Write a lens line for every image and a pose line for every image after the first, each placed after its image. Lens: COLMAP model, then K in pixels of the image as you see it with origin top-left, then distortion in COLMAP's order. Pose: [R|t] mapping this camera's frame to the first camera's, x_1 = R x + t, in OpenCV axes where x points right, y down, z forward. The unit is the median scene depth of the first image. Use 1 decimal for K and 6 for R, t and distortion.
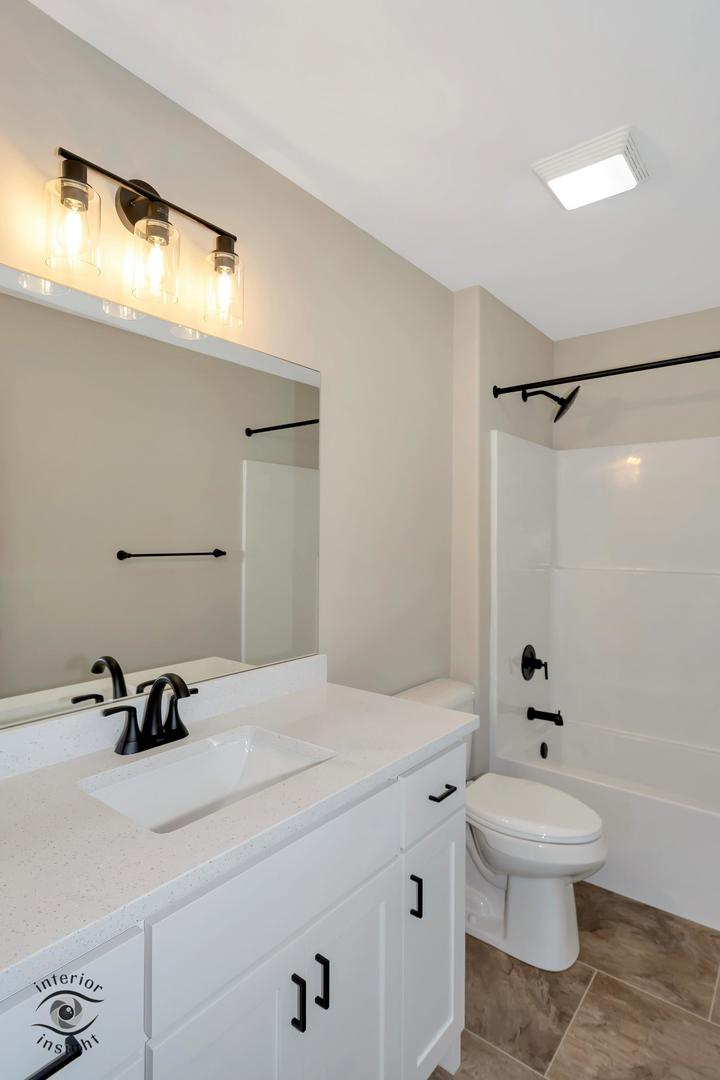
lens RADIAL K [[570.5, 0, 362.9], [0, 570.5, 539.2], [0, 0, 1]] dist [0.013665, -0.005462]
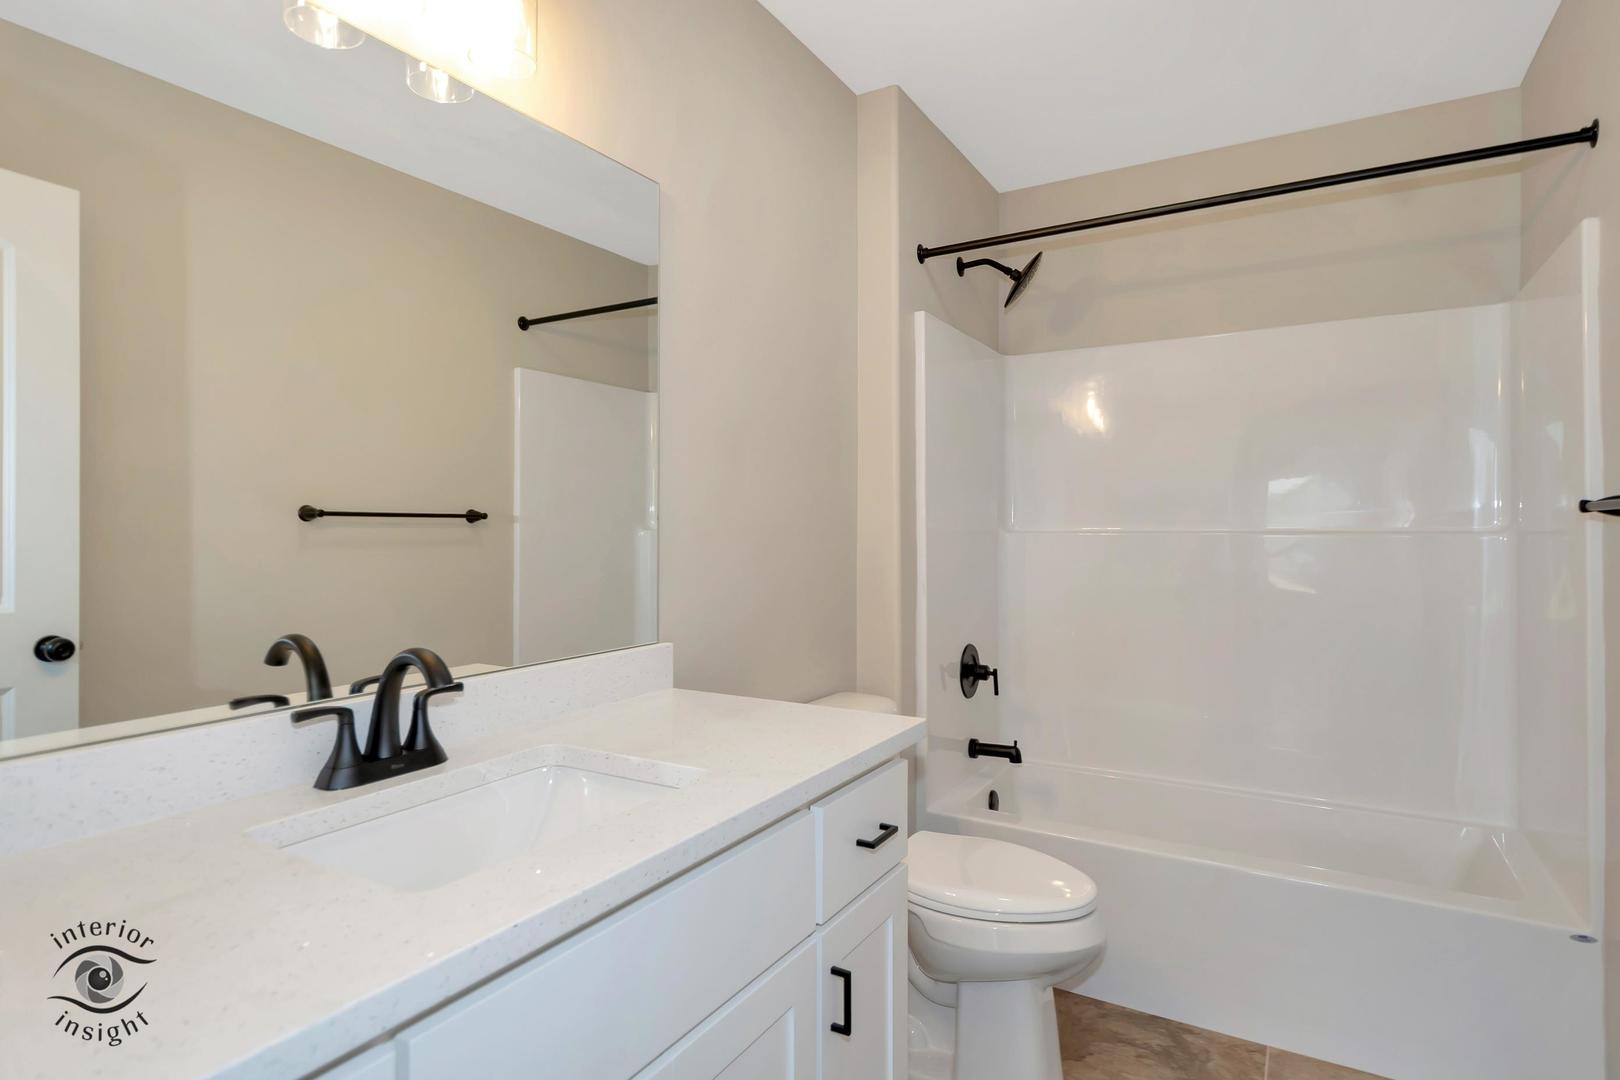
lens RADIAL K [[855.7, 0, 802.9], [0, 855.7, 532.4], [0, 0, 1]] dist [0.013665, -0.005462]
pose [[0.990668, -0.004587, 0.136216, -0.045556], [0.005953, 0.999936, -0.009619, 0.085451], [-0.136164, 0.010341, 0.990632, 0.059983]]
